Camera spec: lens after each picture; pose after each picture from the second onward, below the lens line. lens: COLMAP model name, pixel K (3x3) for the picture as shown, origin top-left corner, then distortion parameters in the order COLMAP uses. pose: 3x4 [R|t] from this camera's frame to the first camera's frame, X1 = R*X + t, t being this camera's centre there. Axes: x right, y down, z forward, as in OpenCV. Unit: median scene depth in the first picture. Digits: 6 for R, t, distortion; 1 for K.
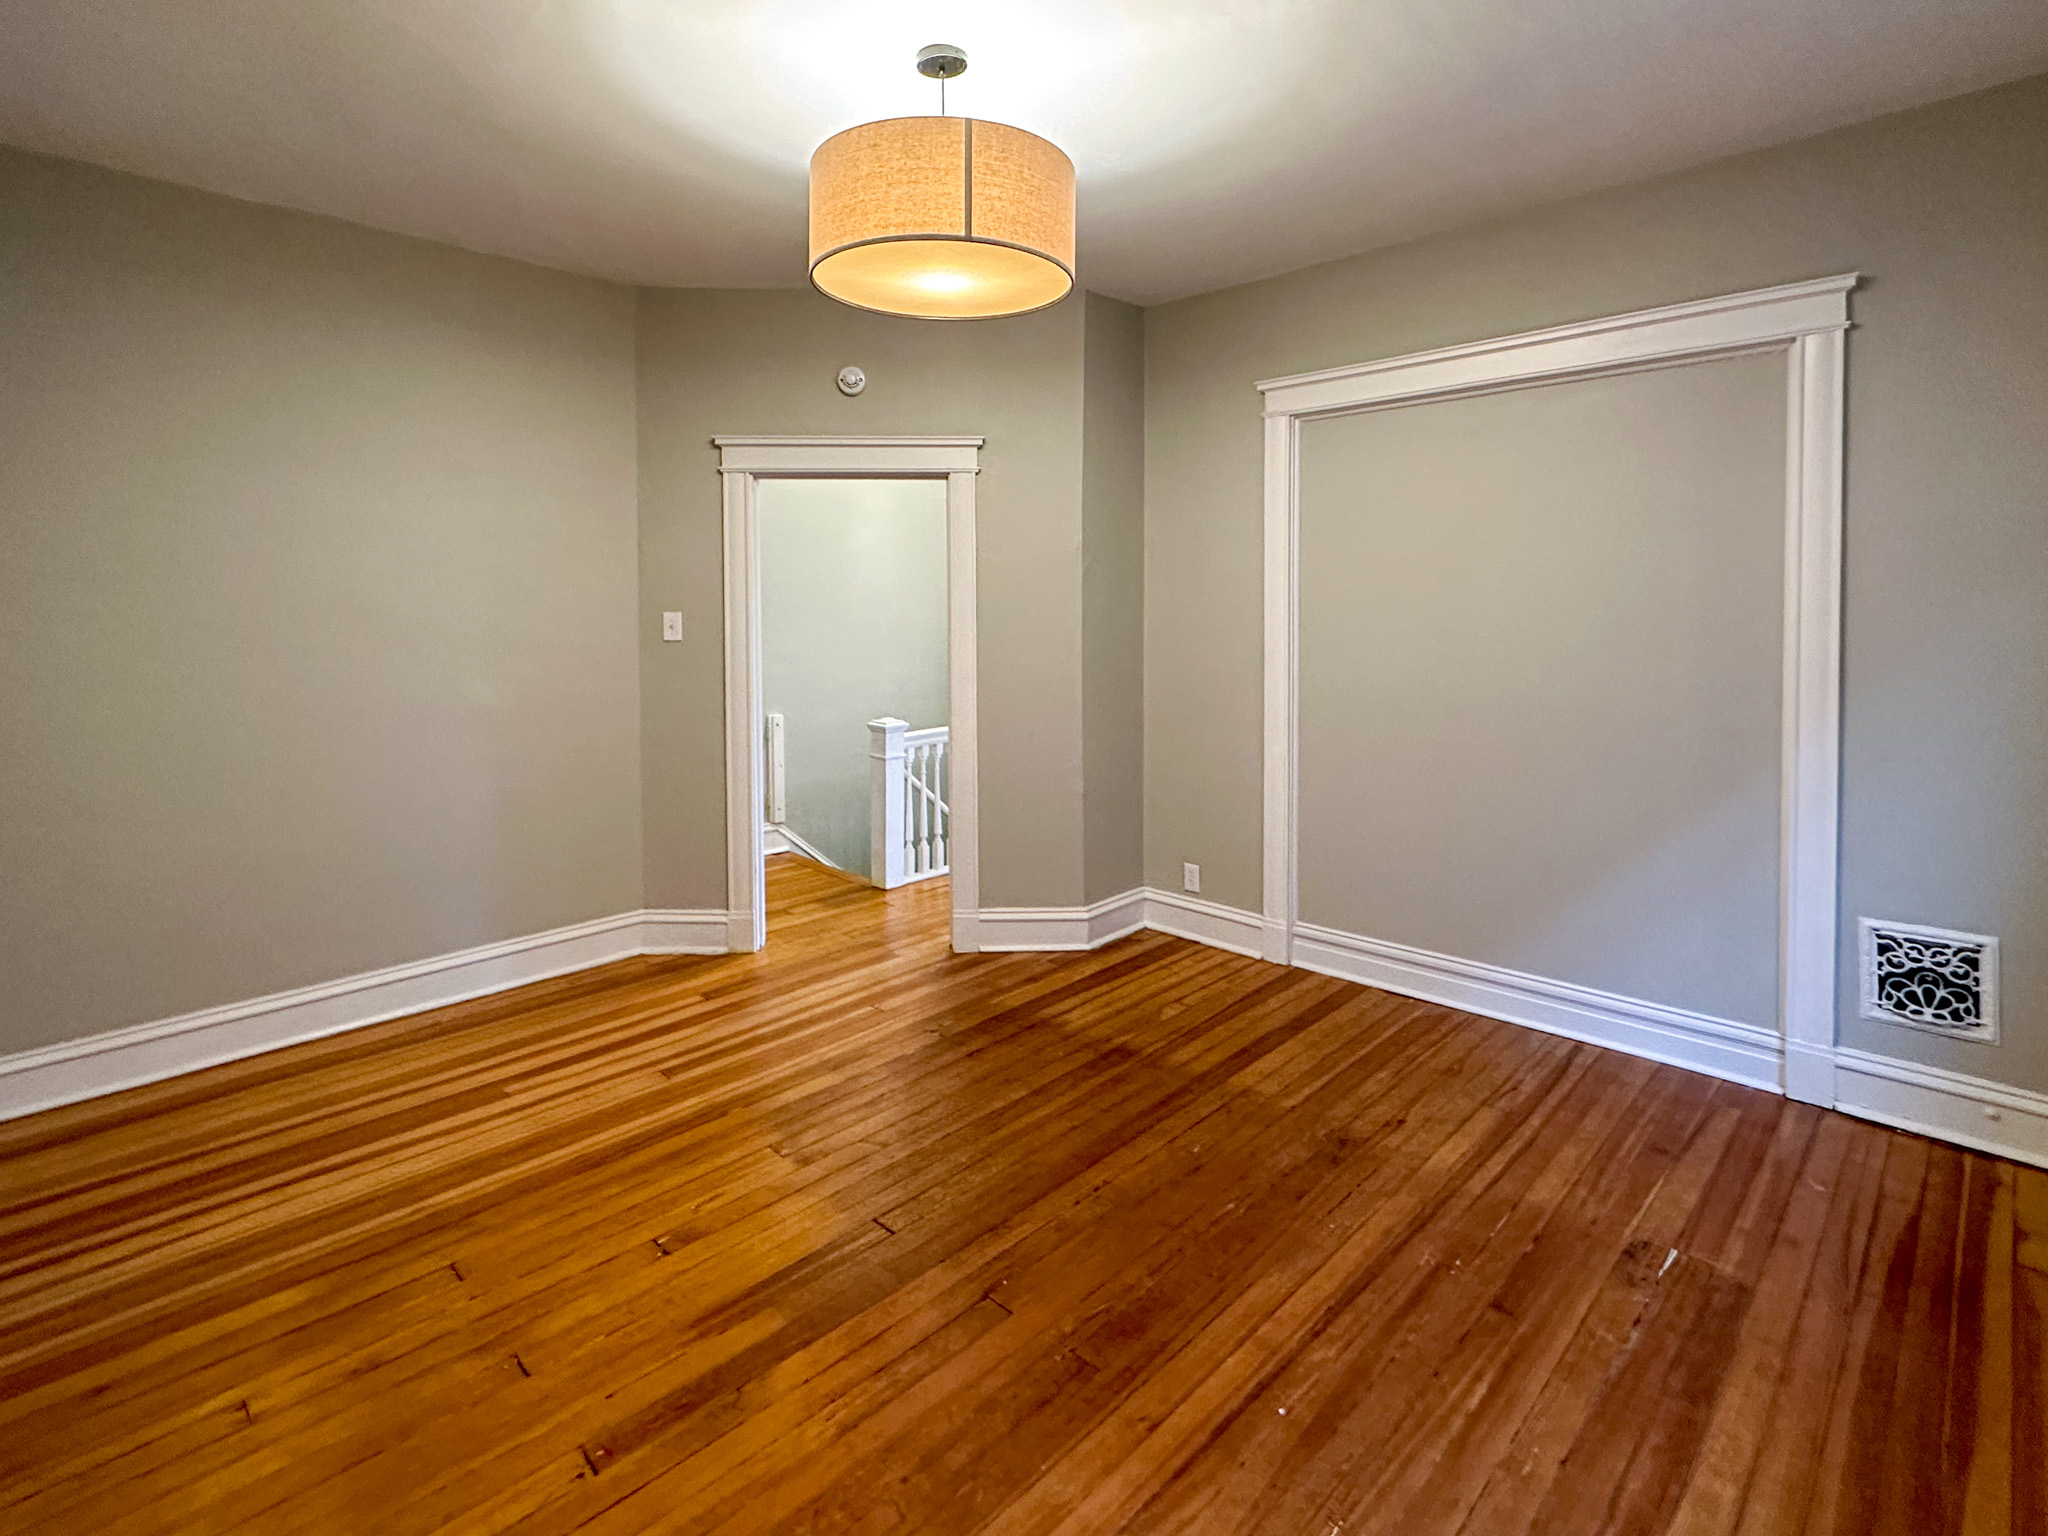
lens RADIAL K [[1010.0, 0, 1025.8], [0, 1010.0, 765.6], [0, 0, 1]] dist [-0.001772, -0.001862]
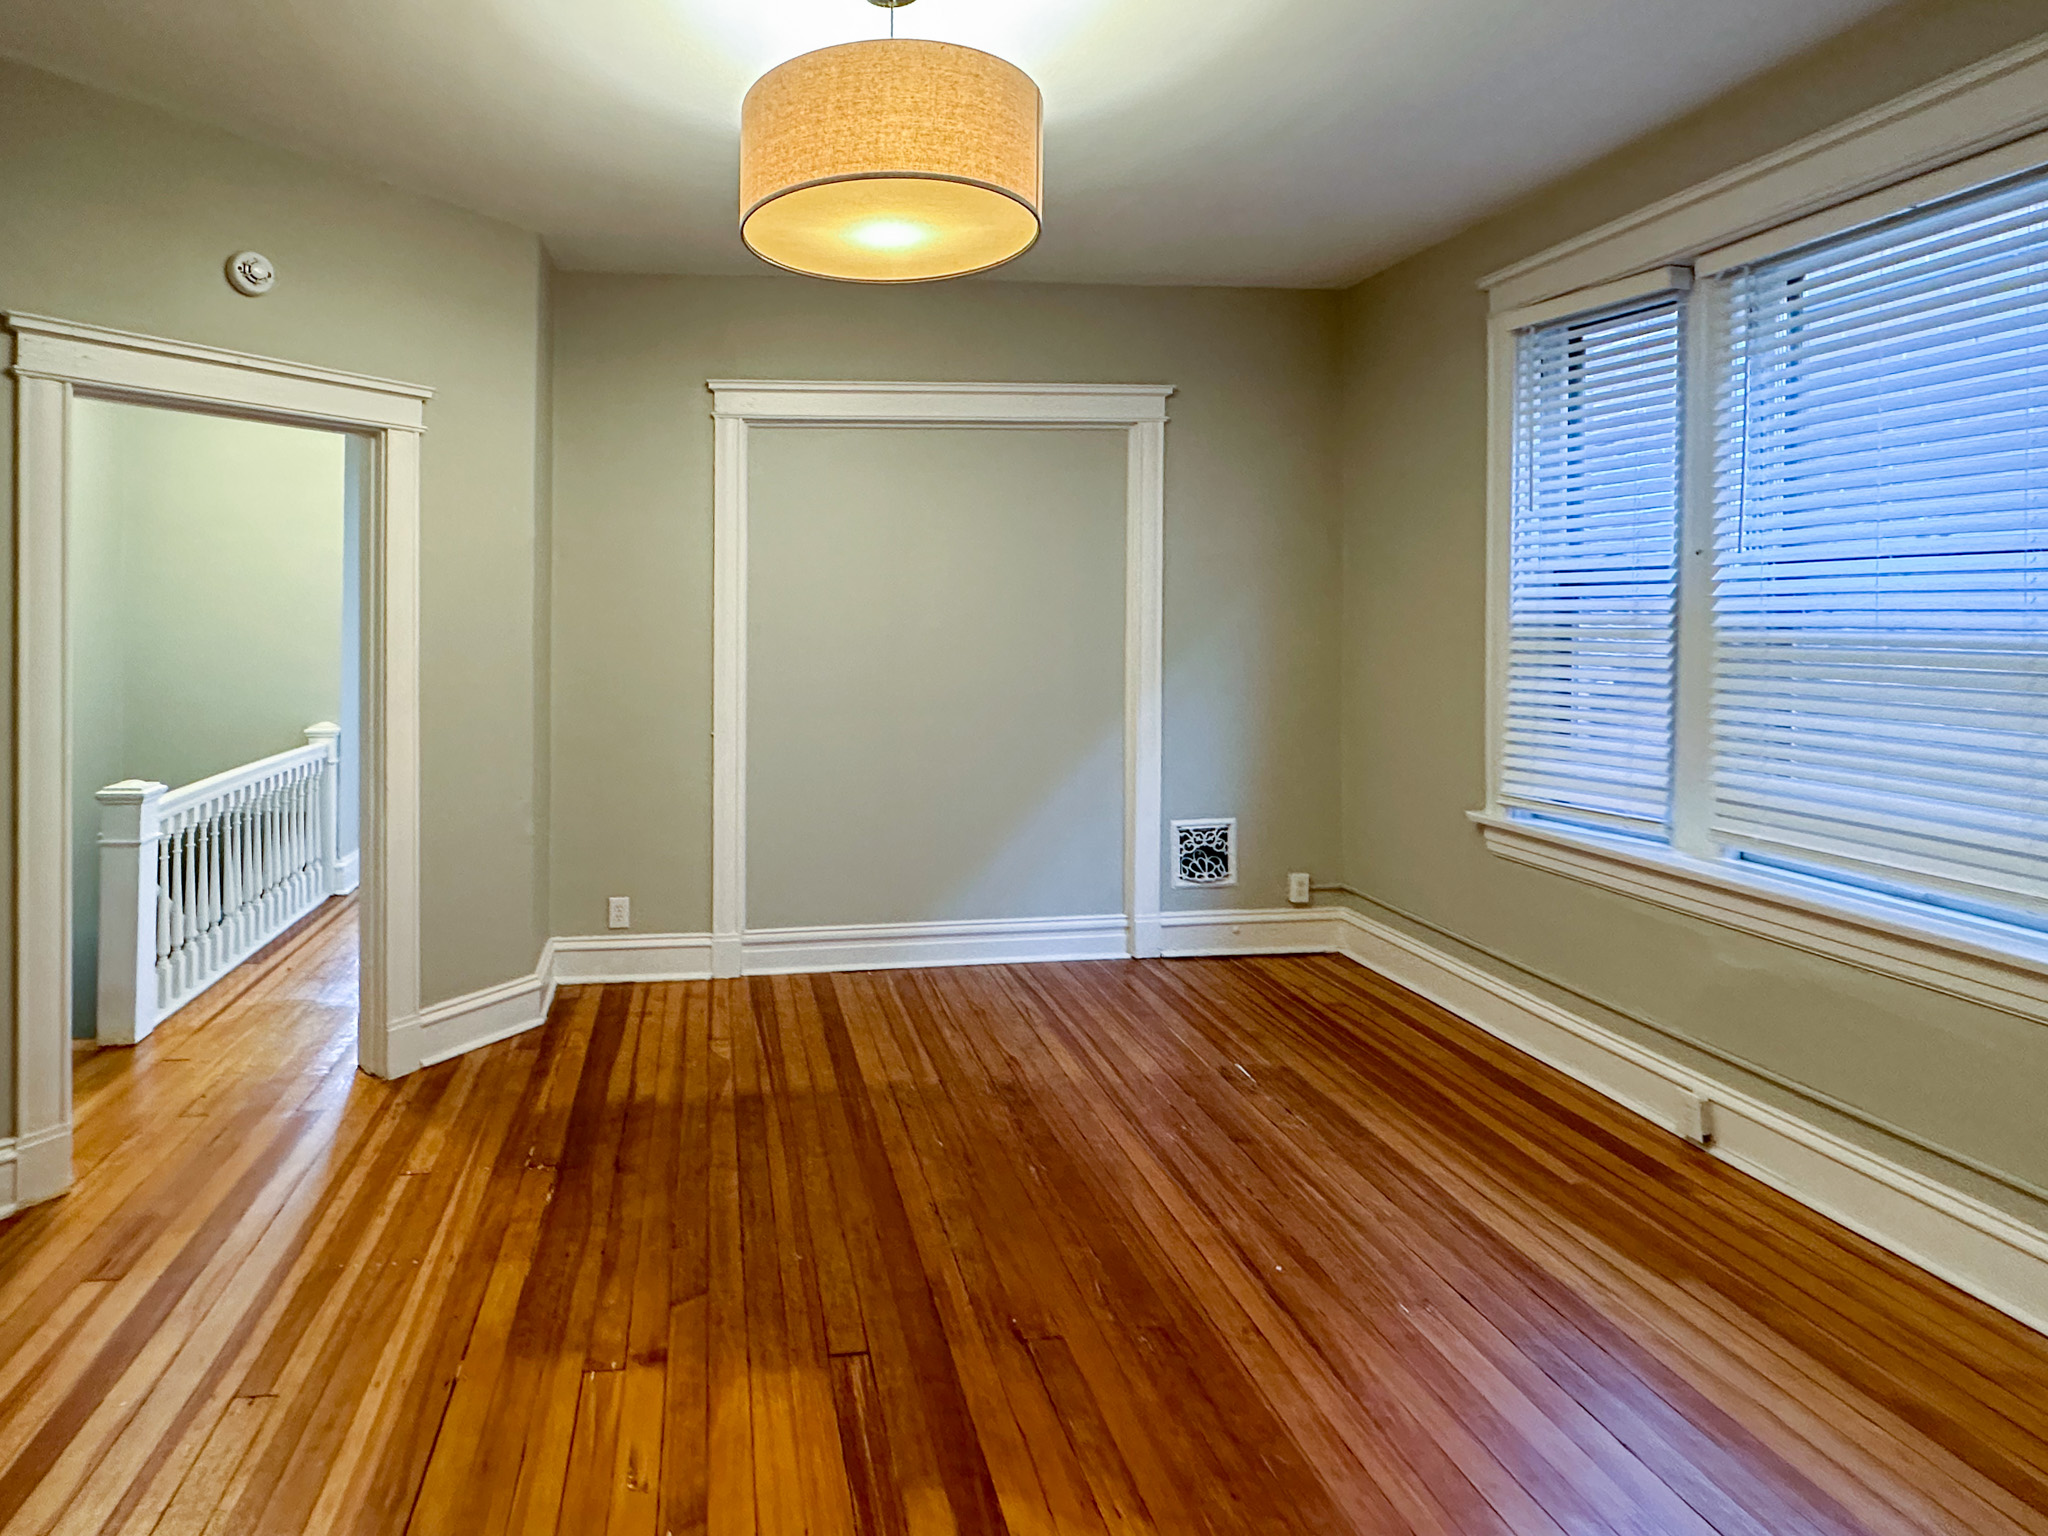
lens RADIAL K [[1073.2, 0, 838.1], [0, 1073.2, 760.3], [0, 0, 1]] dist [0.005805, -0.002043]
pose [[0.634694, -0.102051, 0.765996, -0.634374], [0.123883, 0.991858, 0.029494, -0.041154], [-0.762769, 0.076174, 0.642168, 0.337831]]
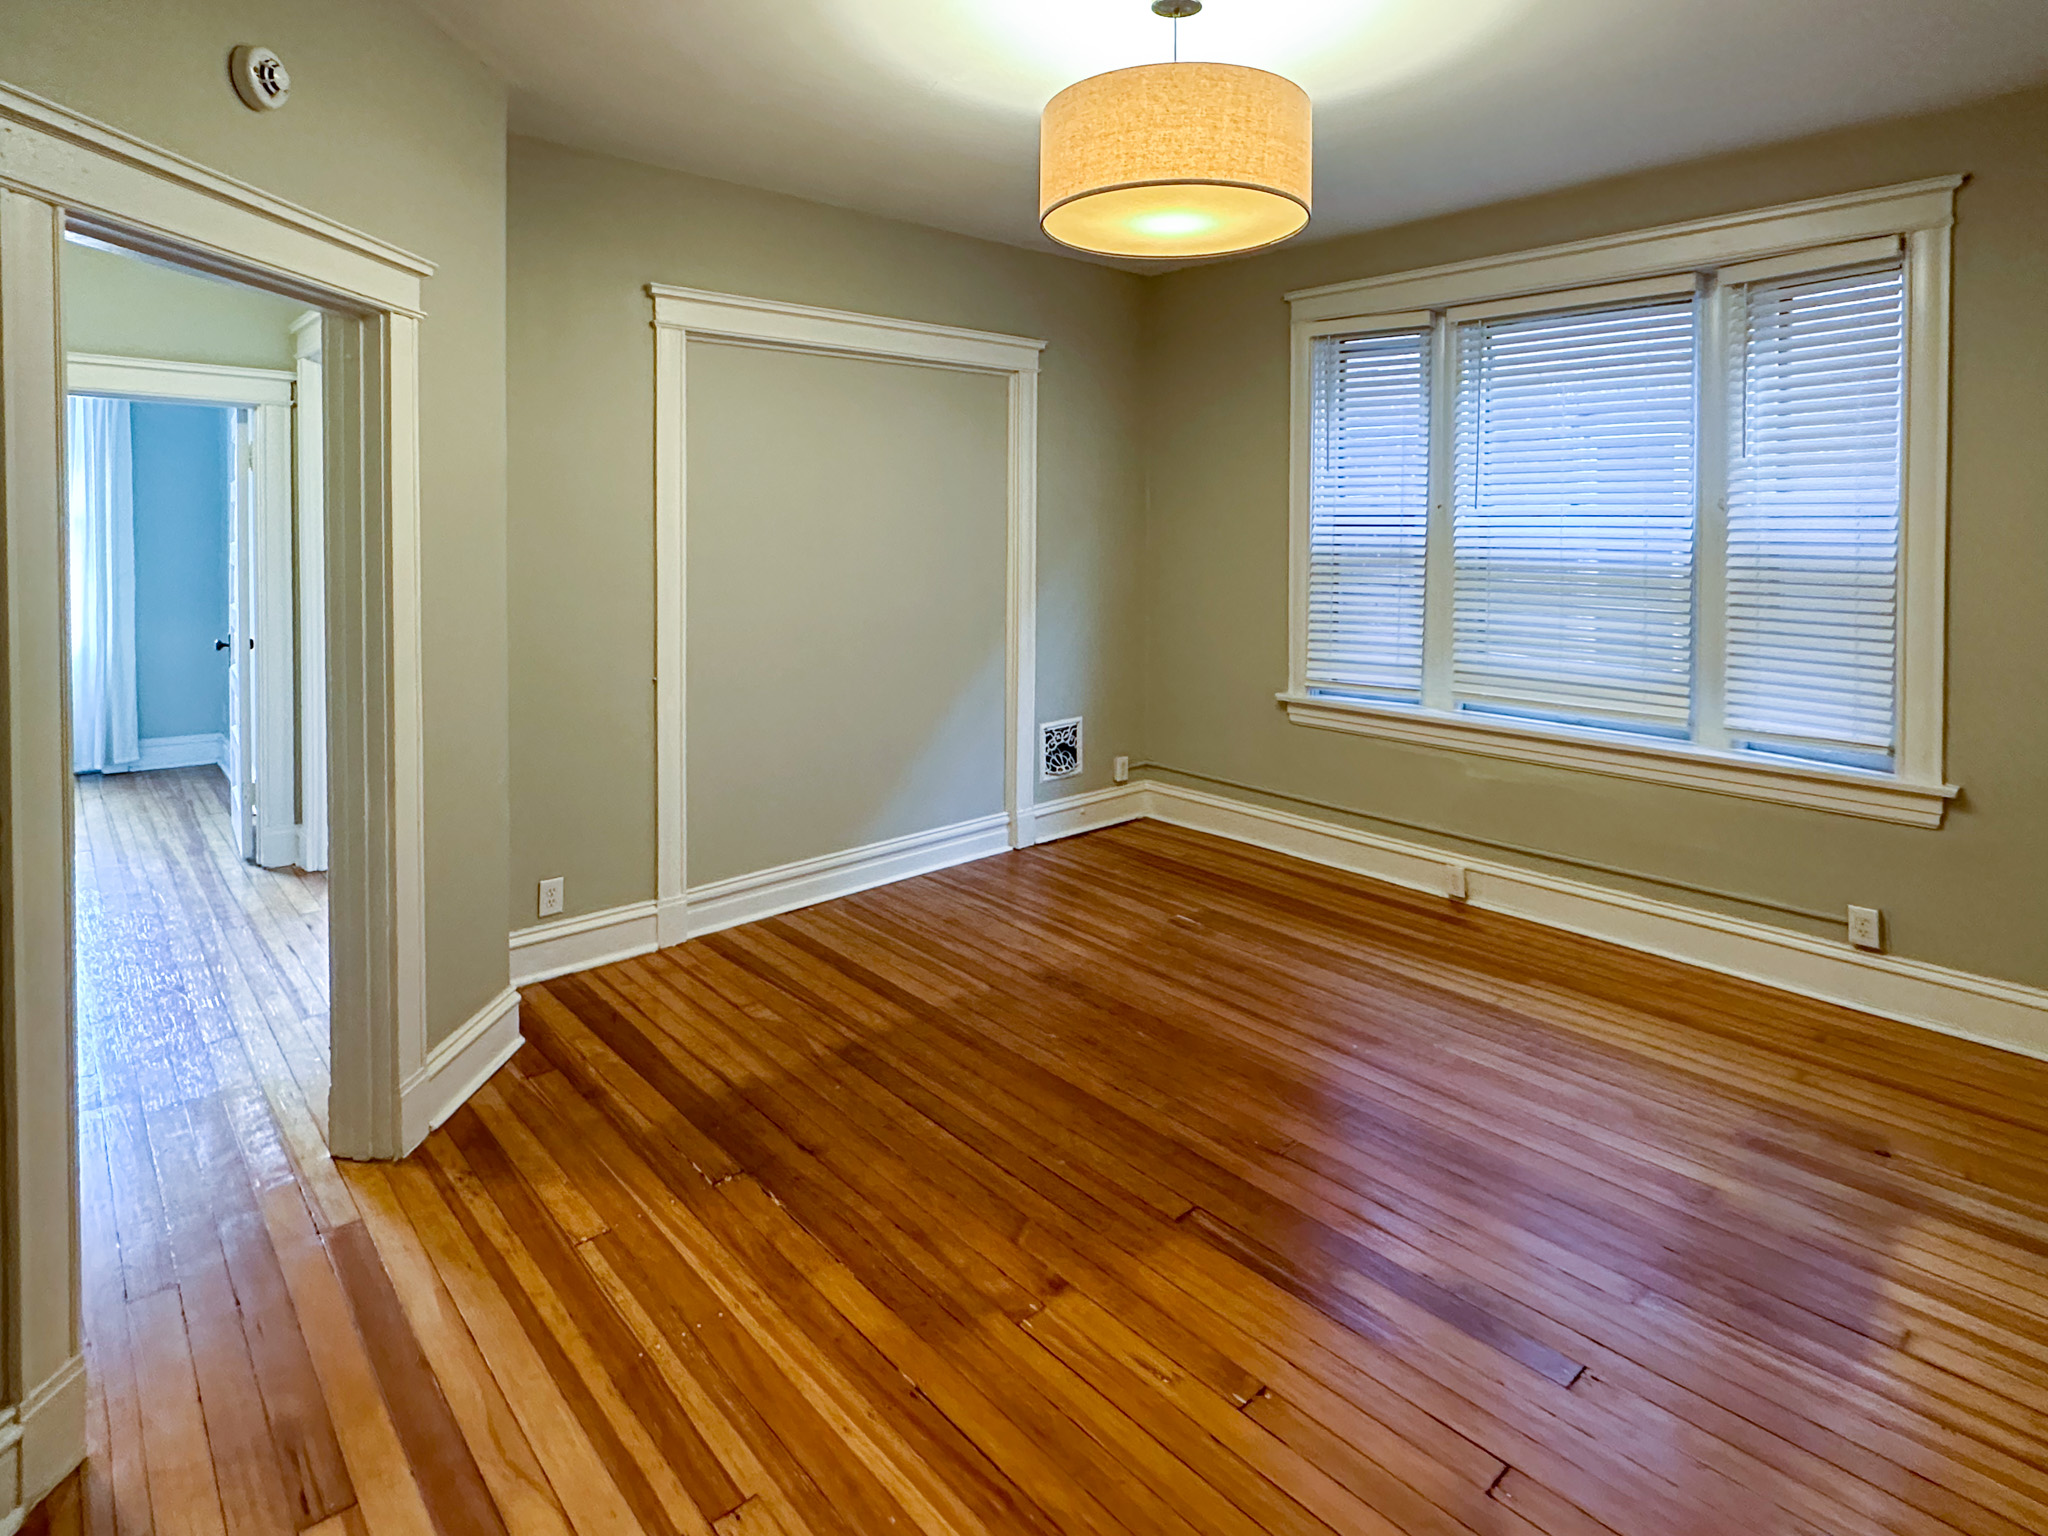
lens RADIAL K [[1073.2, 0, 1019.4], [0, 1073.2, 691.4], [0, 0, 1]] dist [0.005805, -0.002043]
pose [[0.062870, -0.150021, 0.986682, -0.874907], [0.154071, 0.978245, 0.138921, -0.147386], [-0.986057, 0.143286, 0.084616, 0.827793]]
